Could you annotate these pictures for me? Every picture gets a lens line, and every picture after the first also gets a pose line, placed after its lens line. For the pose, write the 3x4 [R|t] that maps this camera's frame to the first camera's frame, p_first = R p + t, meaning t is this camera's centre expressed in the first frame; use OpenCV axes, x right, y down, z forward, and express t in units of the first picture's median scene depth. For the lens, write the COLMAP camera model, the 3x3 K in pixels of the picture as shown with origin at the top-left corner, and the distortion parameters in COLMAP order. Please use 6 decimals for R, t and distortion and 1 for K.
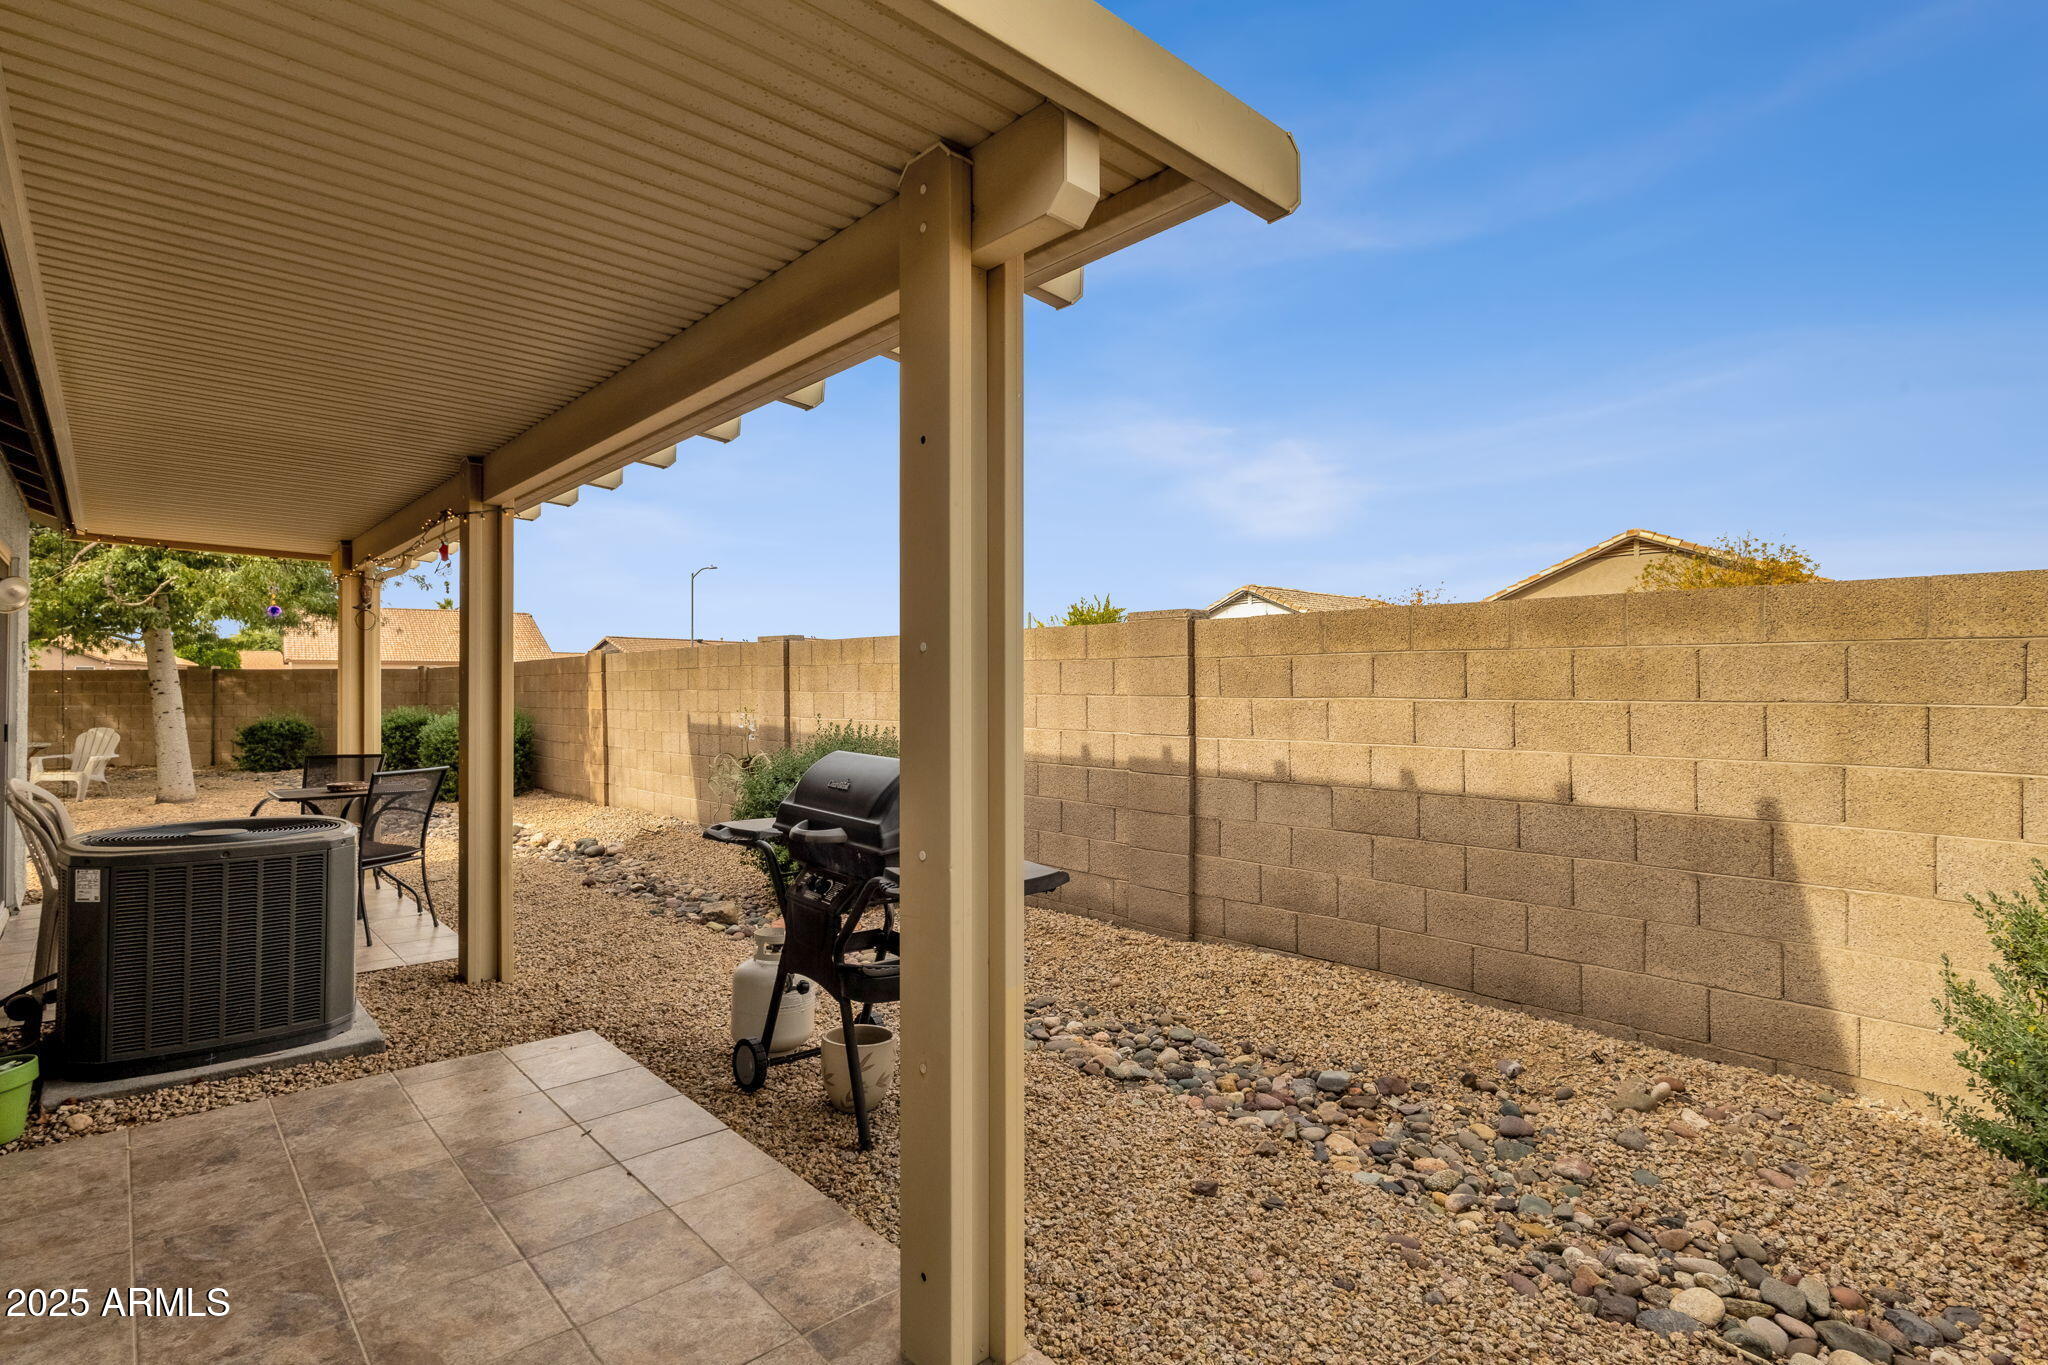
lens RADIAL K [[991.4, 0, 1030.5], [0, 991.4, 679.9], [0, 0, 1]] dist [0.014593, 0.000586]
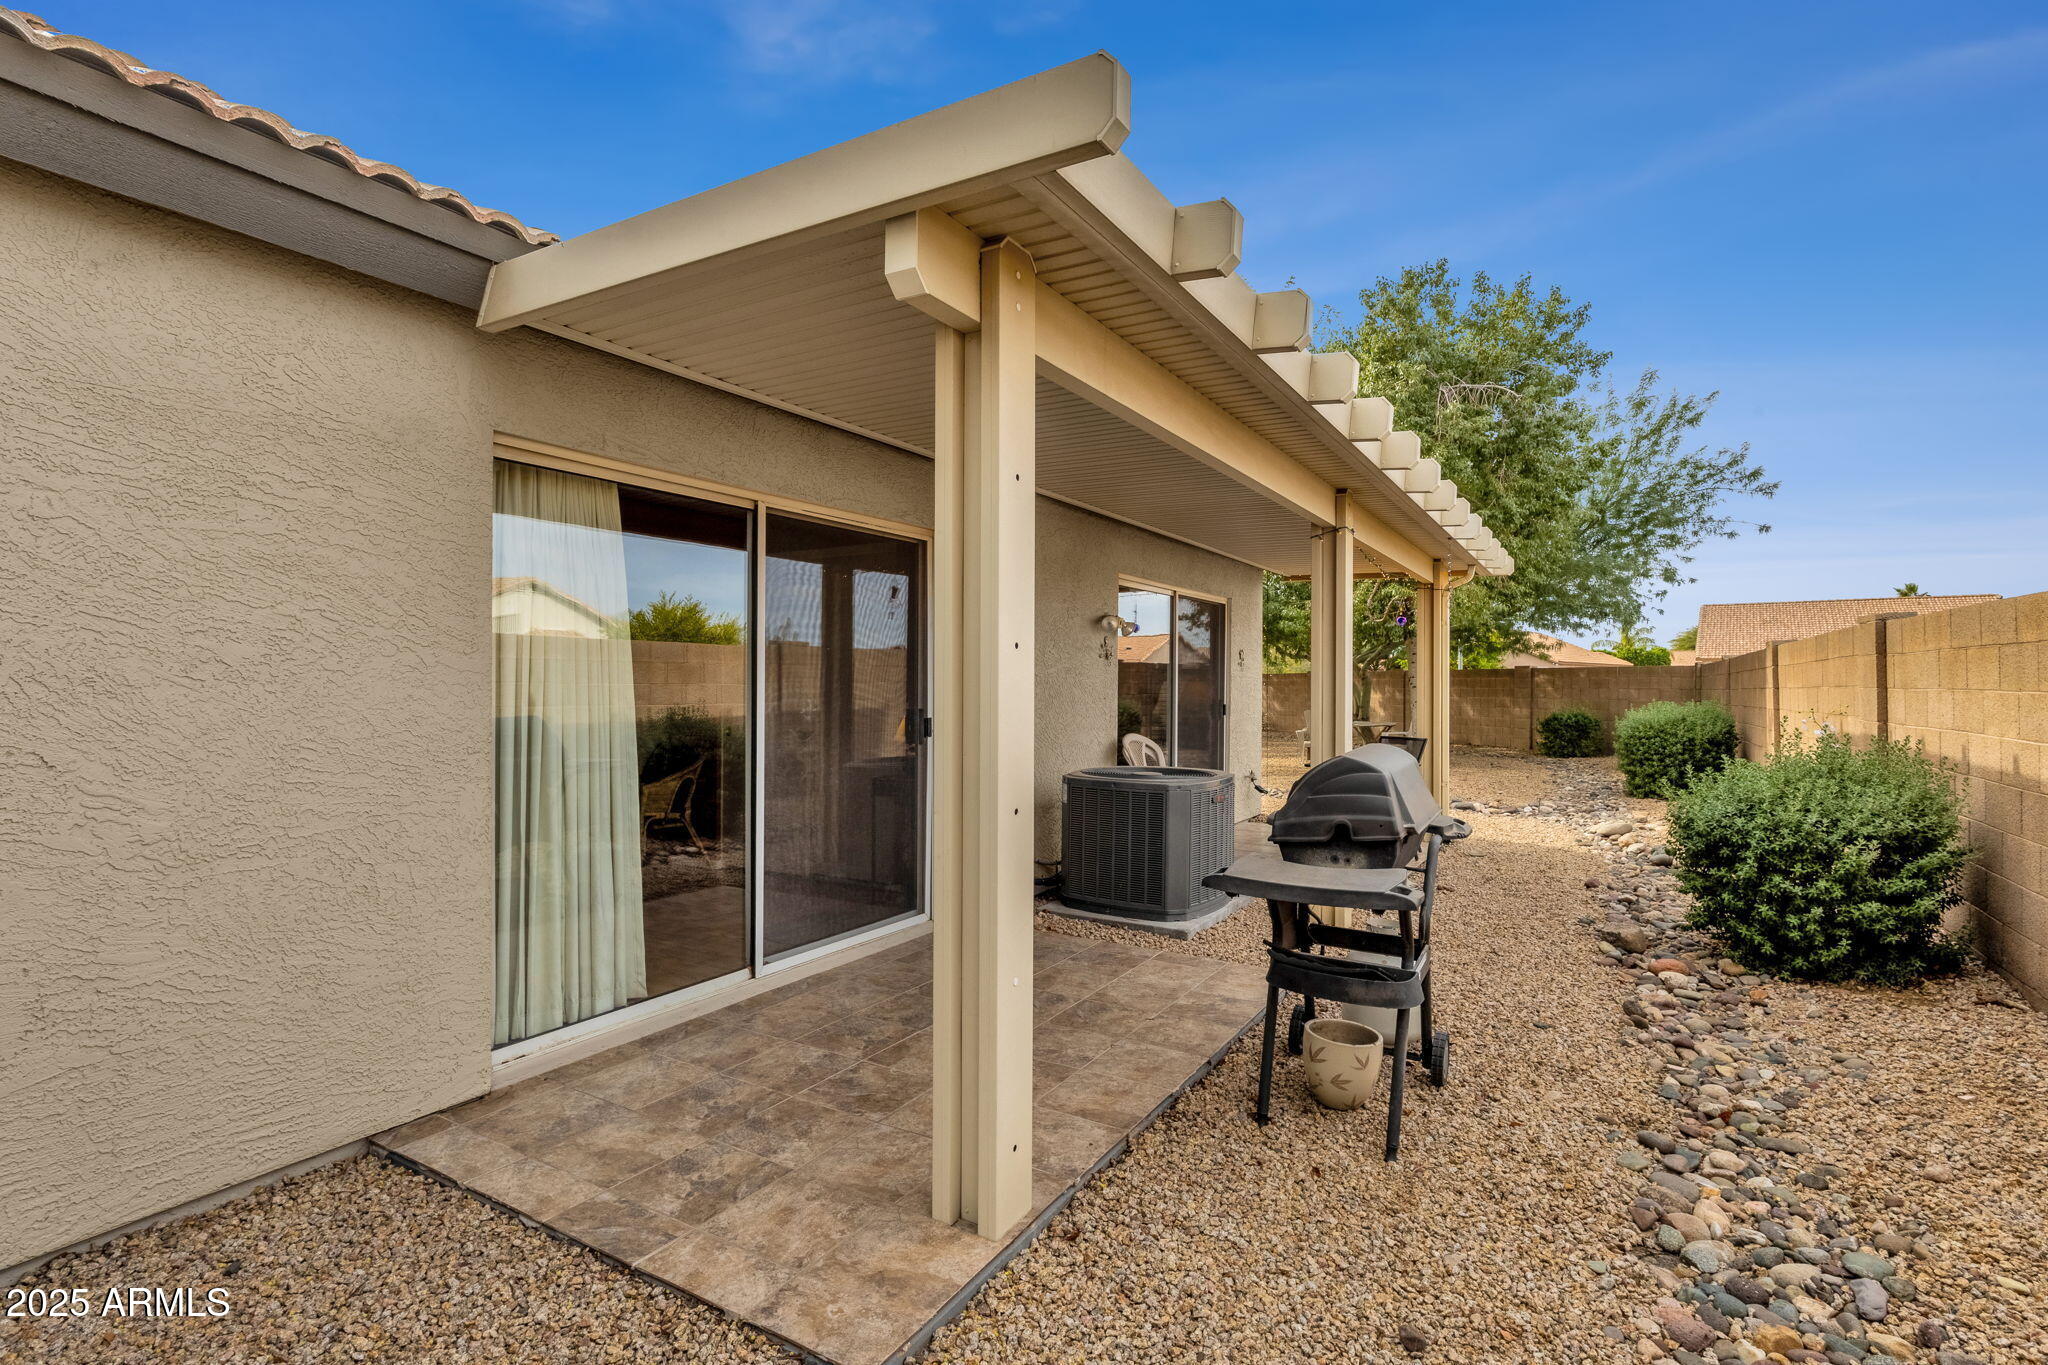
lens RADIAL K [[991.4, 0, 1029.7], [0, 991.4, 684.8], [0, 0, 1]] dist [0.014593, 0.000586]
pose [[0.307032, 0.003241, -0.951694, 0.196645], [0.003800, 0.999982, 0.004632, 0.001996], [0.951692, -0.005038, 0.307014, 0.118125]]
